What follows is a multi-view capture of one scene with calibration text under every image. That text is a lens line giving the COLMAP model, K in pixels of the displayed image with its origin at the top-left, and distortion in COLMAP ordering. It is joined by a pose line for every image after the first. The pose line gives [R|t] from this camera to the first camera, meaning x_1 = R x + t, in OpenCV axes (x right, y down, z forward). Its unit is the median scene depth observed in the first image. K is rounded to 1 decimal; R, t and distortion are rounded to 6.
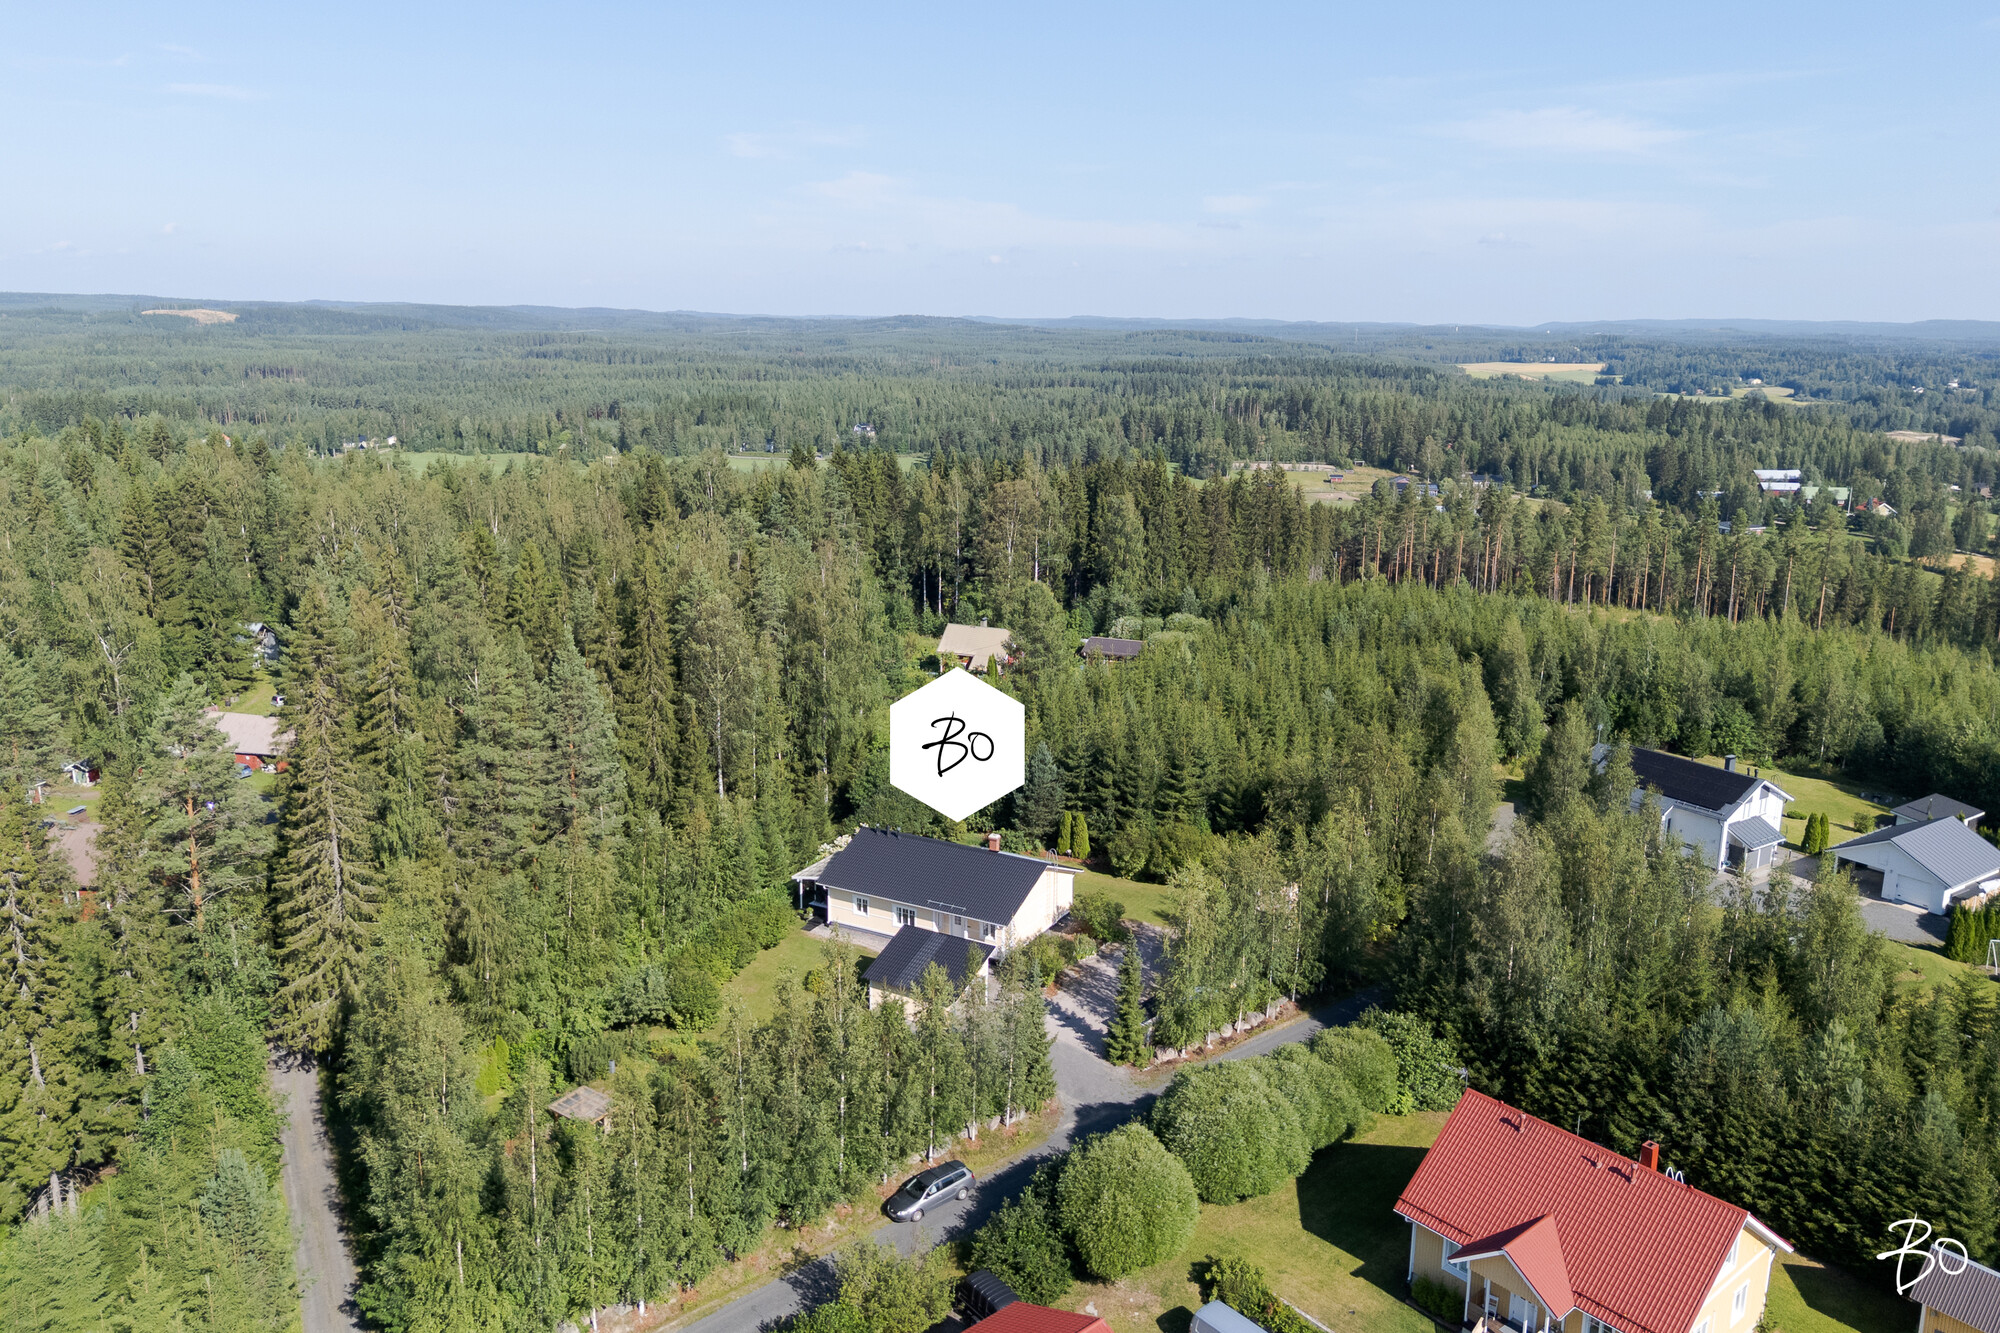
lens RADIAL K [[1425.6, 0, 1005.3], [0, 1425.6, 666.8], [0, 0, 1]] dist [0.080946, -0.084297]
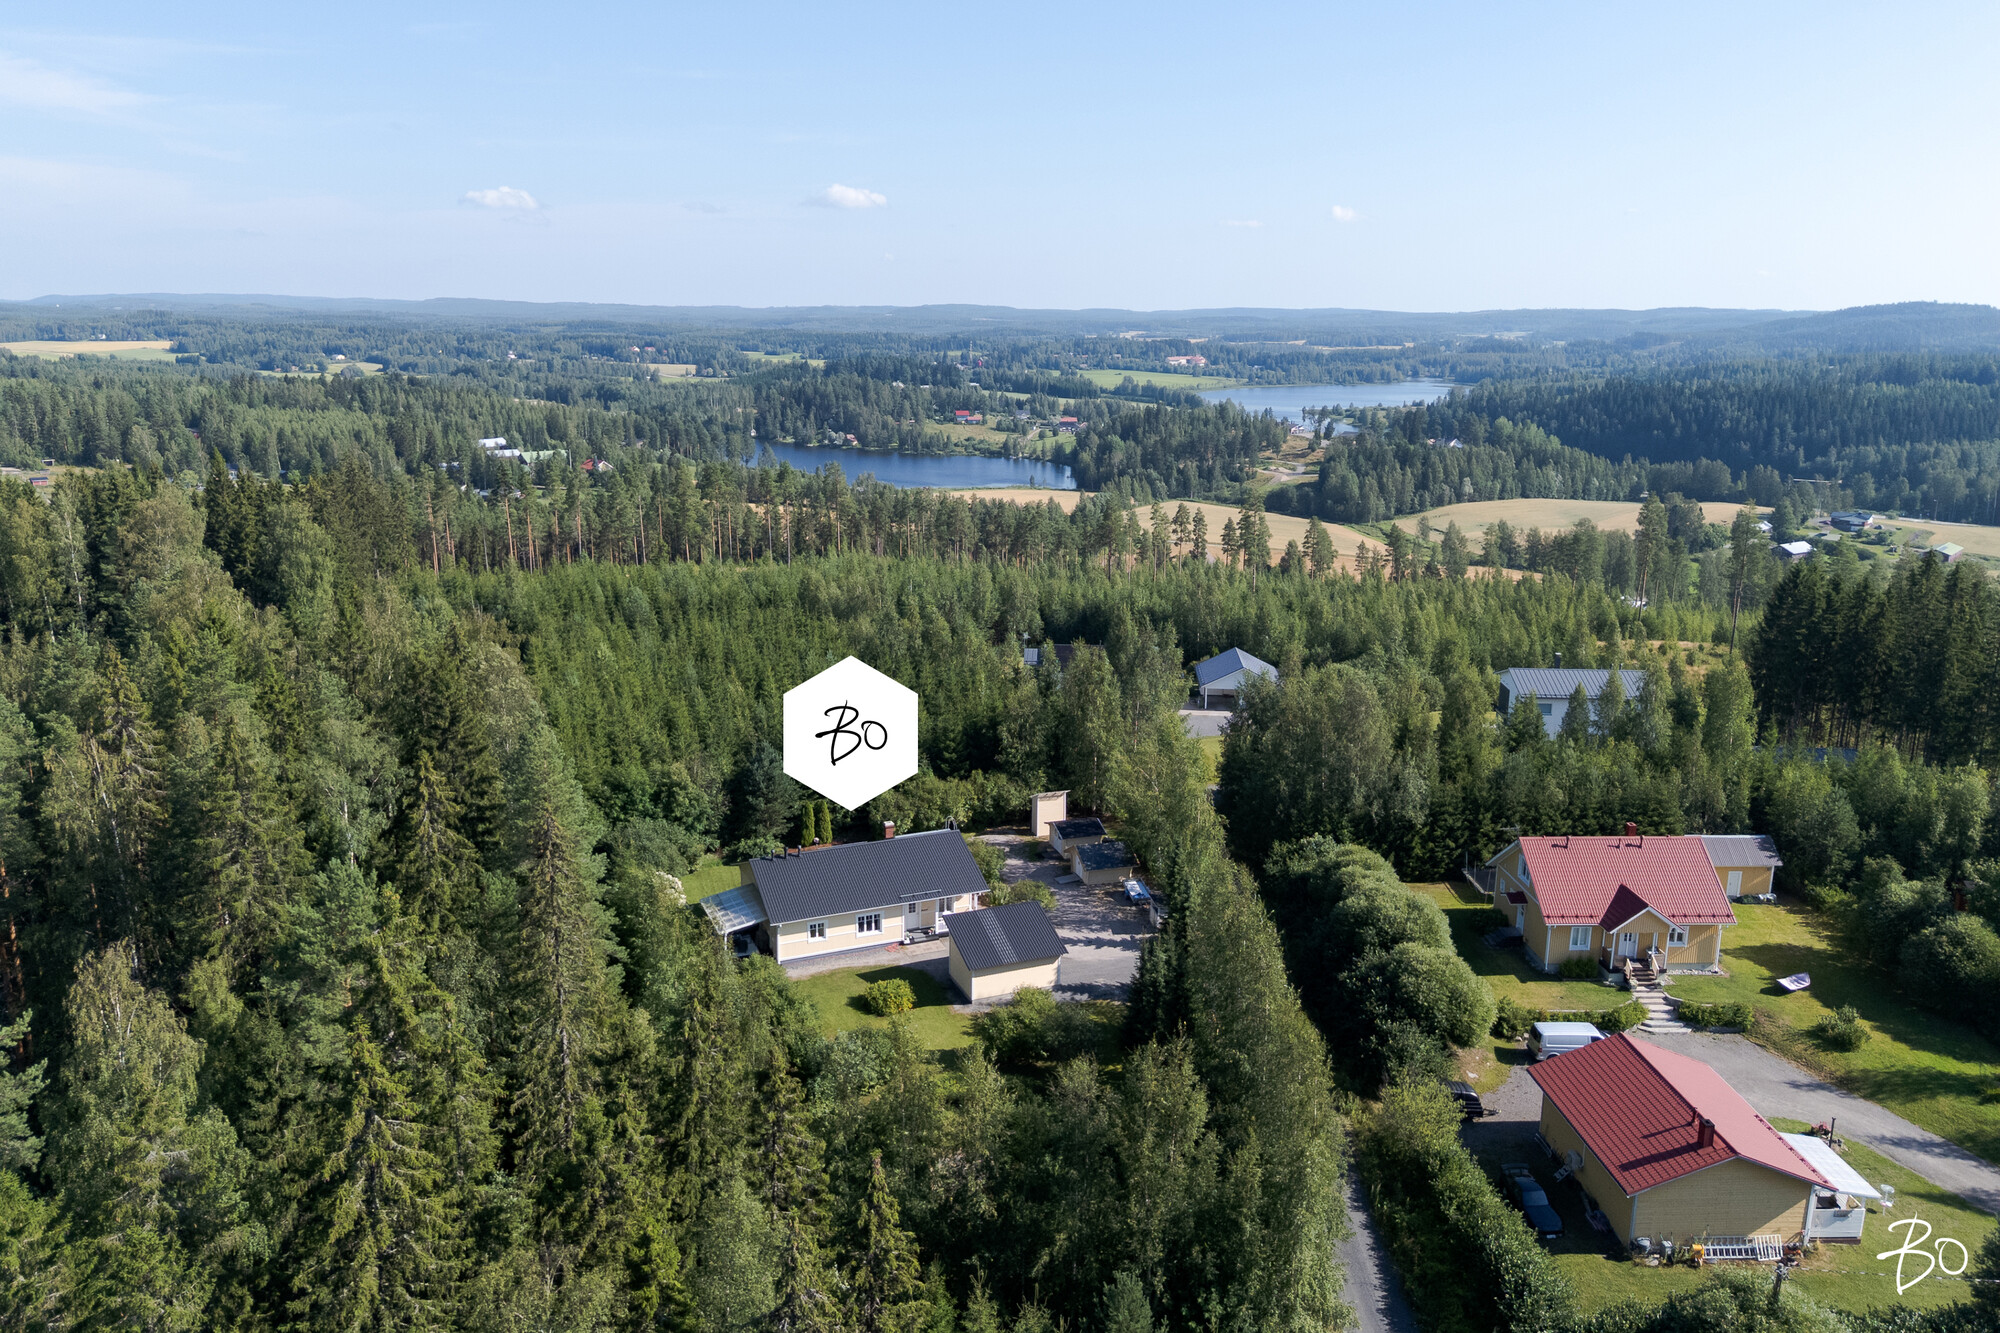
lens RADIAL K [[1425.6, 0, 1005.3], [0, 1425.6, 666.8], [0, 0, 1]] dist [0.080946, -0.084297]
pose [[0.601766, -0.195955, 0.774261, -0.089143], [0.183473, 0.977425, 0.104776, -0.009043], [-0.777313, 0.079006, 0.624133, 0.031977]]
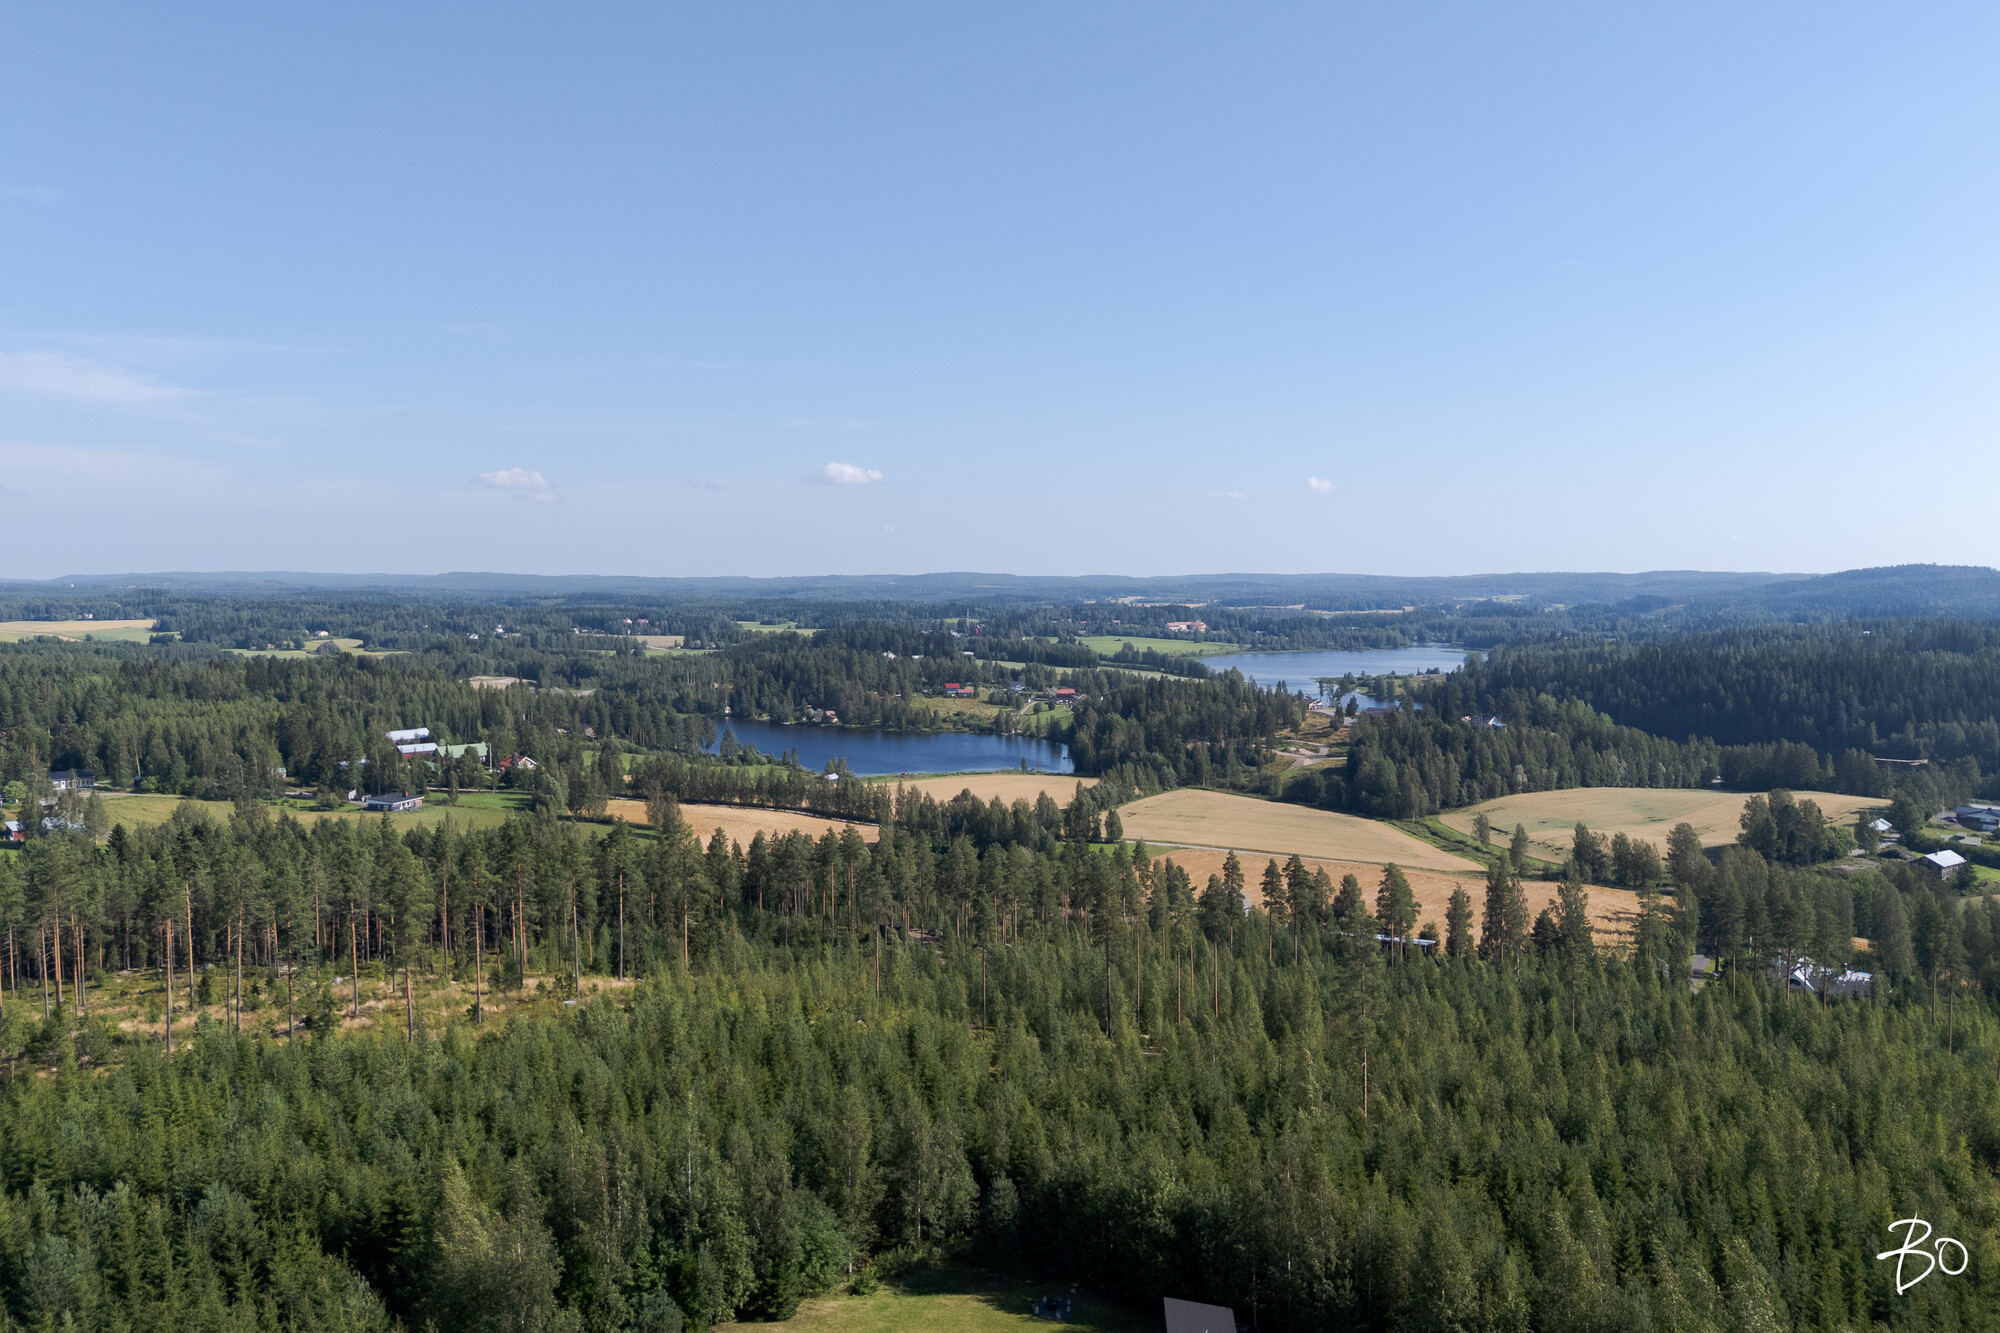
lens RADIAL K [[1425.6, 0, 1005.3], [0, 1425.6, 666.8], [0, 0, 1]] dist [0.080946, -0.084297]
pose [[0.602800, -0.059009, 0.795707, 0.011908], [0.192434, 0.978575, -0.073211, -0.026004], [-0.774339, 0.197253, 0.601241, 0.093329]]
